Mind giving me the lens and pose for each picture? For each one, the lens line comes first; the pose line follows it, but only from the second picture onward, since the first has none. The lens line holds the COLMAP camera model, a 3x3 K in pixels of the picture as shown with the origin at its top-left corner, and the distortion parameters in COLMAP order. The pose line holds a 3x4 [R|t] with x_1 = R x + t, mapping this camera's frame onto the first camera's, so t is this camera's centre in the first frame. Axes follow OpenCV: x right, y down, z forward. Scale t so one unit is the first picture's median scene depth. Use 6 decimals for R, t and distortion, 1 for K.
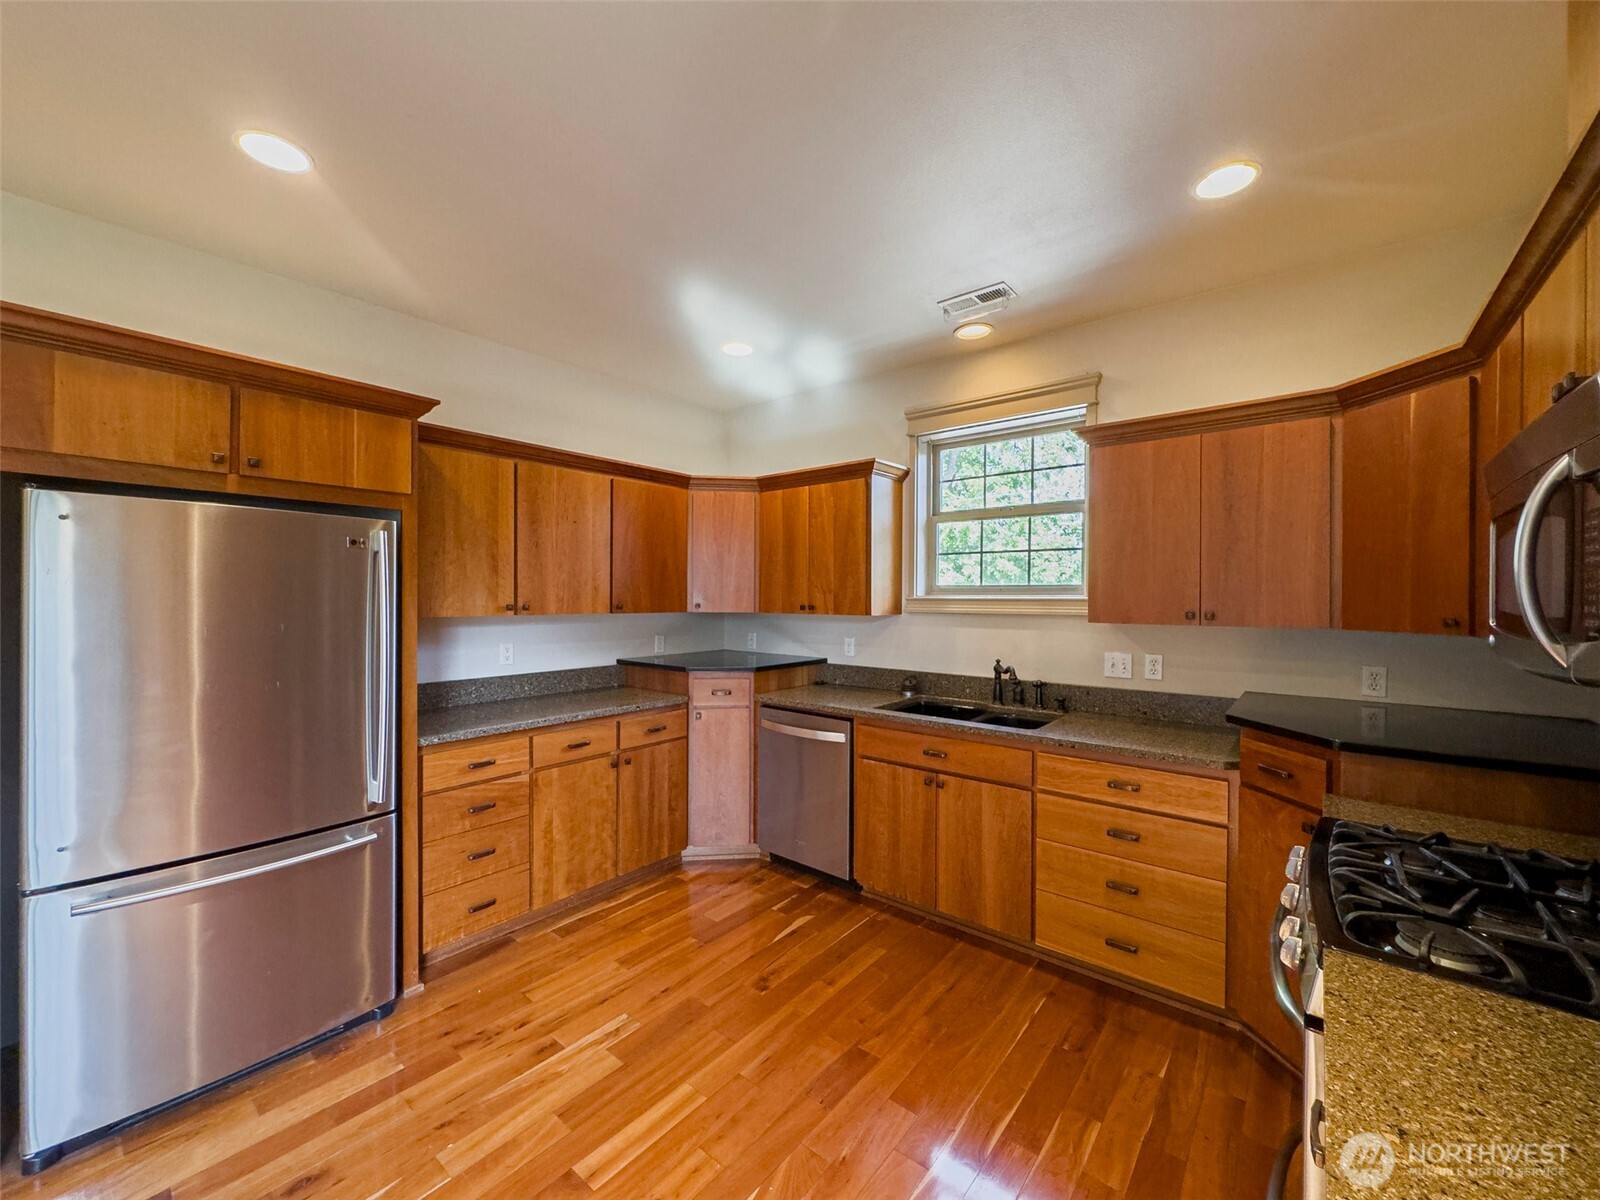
lens RADIAL K [[643.1, 0, 801.8], [0, 643.1, 602.9], [0, 0, 1]] dist [-0.002755, 0.000307]
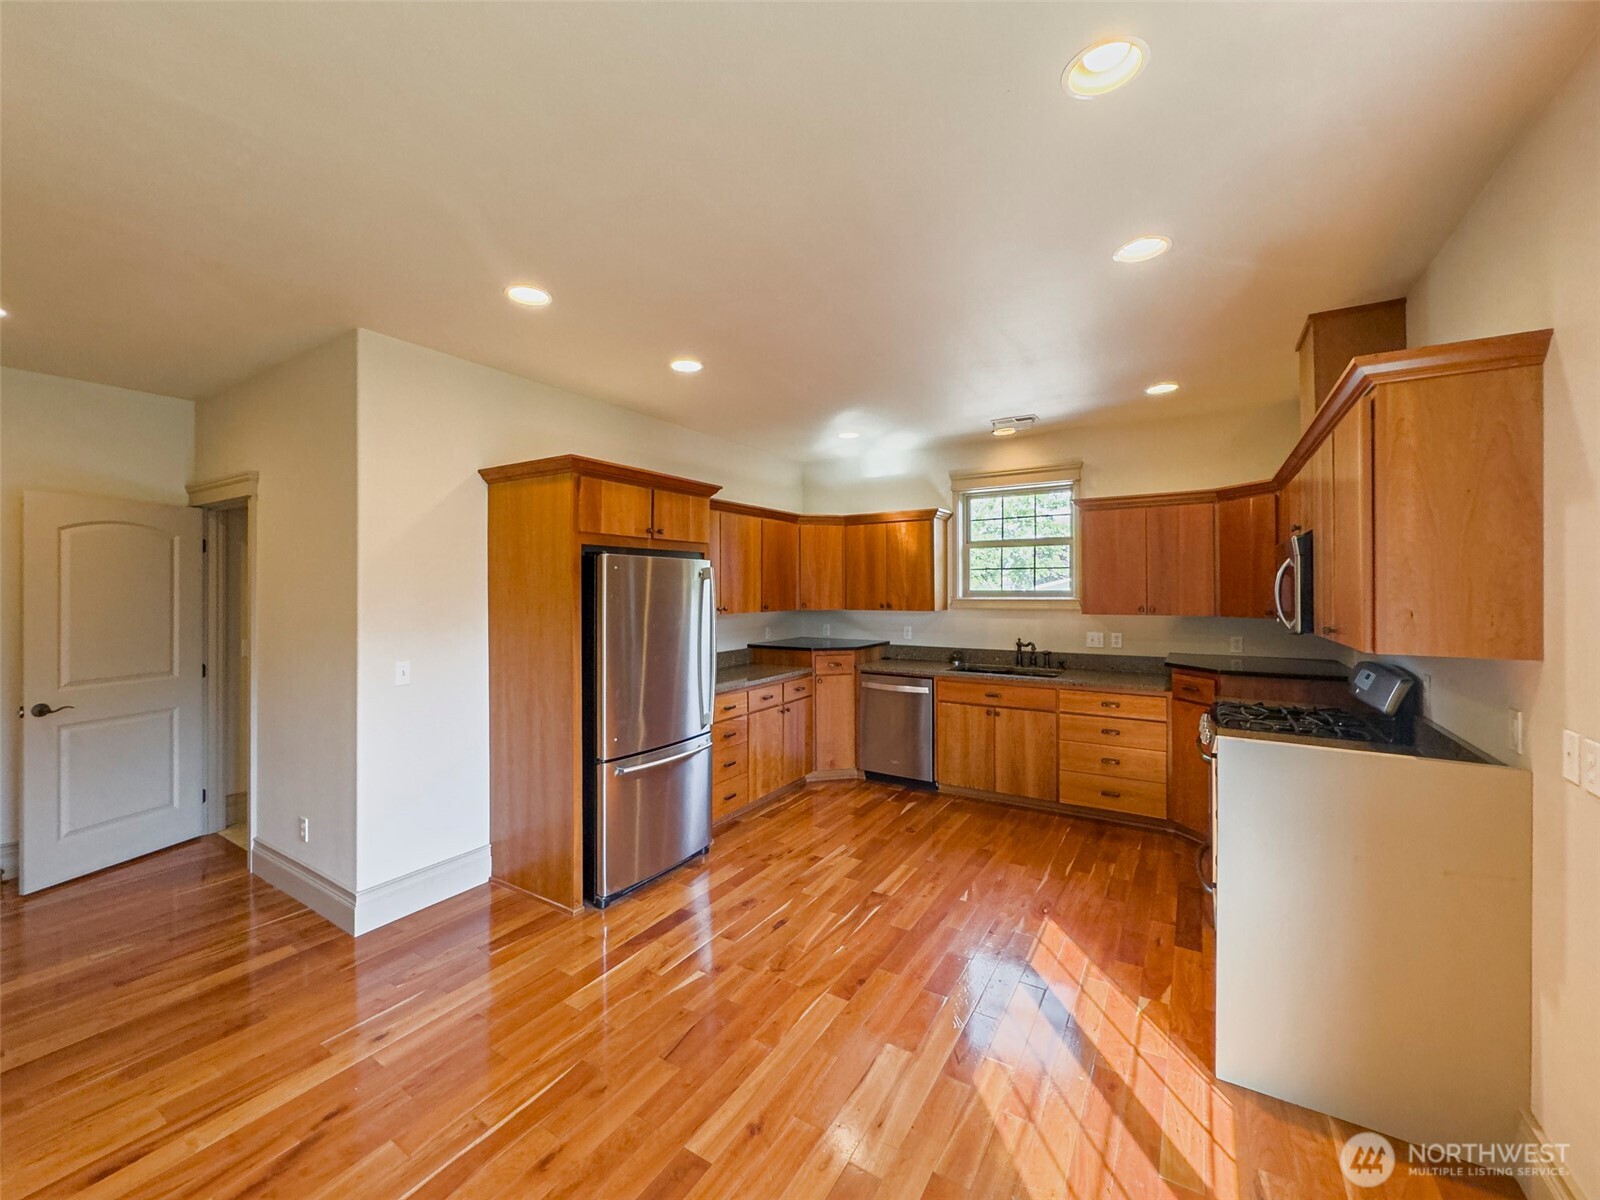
lens RADIAL K [[643.1, 0, 794.2], [0, 643.1, 590.1], [0, 0, 1]] dist [-0.002755, 0.000307]
pose [[0.993116, -0.008991, 0.116790, -0.483055], [0.010025, 0.999916, -0.008271, -0.025191], [-0.116706, 0.009384, 0.993122, -0.566455]]
